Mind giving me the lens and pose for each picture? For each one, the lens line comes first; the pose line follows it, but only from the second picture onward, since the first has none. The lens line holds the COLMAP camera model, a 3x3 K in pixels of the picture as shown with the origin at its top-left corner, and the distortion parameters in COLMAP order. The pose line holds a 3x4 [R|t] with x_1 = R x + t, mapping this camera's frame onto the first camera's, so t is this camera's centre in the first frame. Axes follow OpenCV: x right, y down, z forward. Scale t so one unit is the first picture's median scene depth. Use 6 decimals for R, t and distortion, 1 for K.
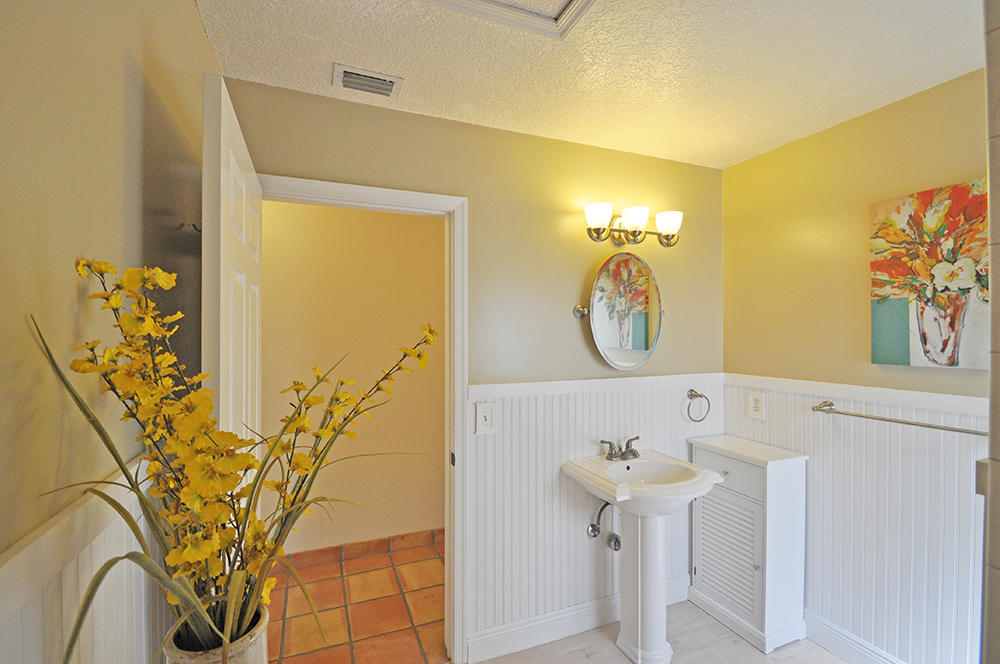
lens RADIAL K [[436.2, 0, 486.9], [0, 436.2, 330.9], [0, 0, 1]] dist [0.016702, -0.014508]
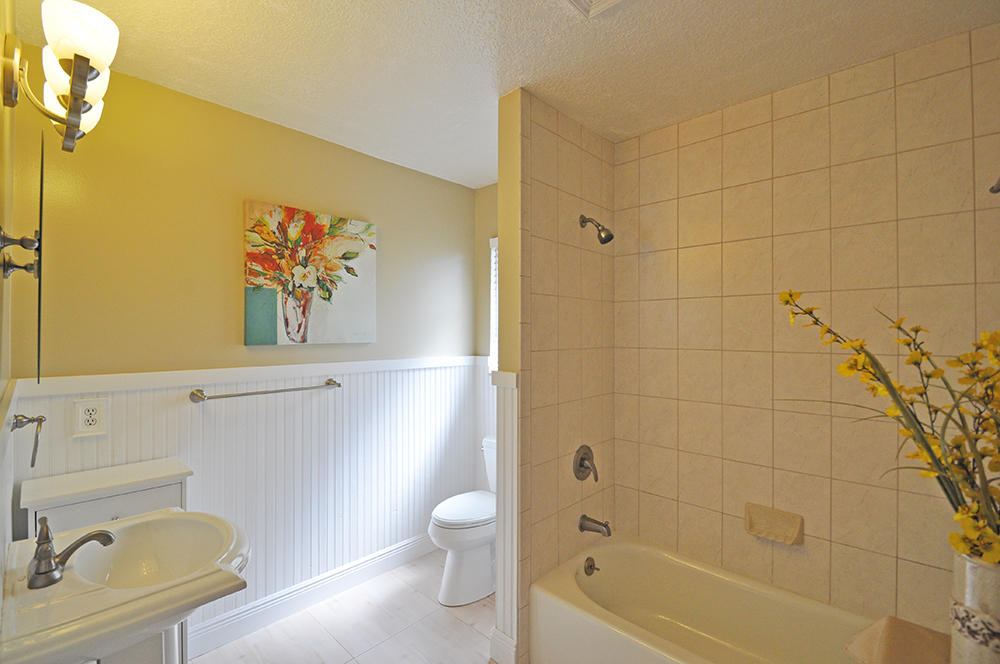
lens RADIAL K [[436.2, 0, 486.9], [0, 436.2, 330.9], [0, 0, 1]] dist [0.016702, -0.014508]
pose [[-0.410699, 0.002886, 0.911766, -0.399066], [-0.003893, 0.999980, -0.004919, 0.045689], [-0.911762, -0.005570, -0.410680, 0.993070]]
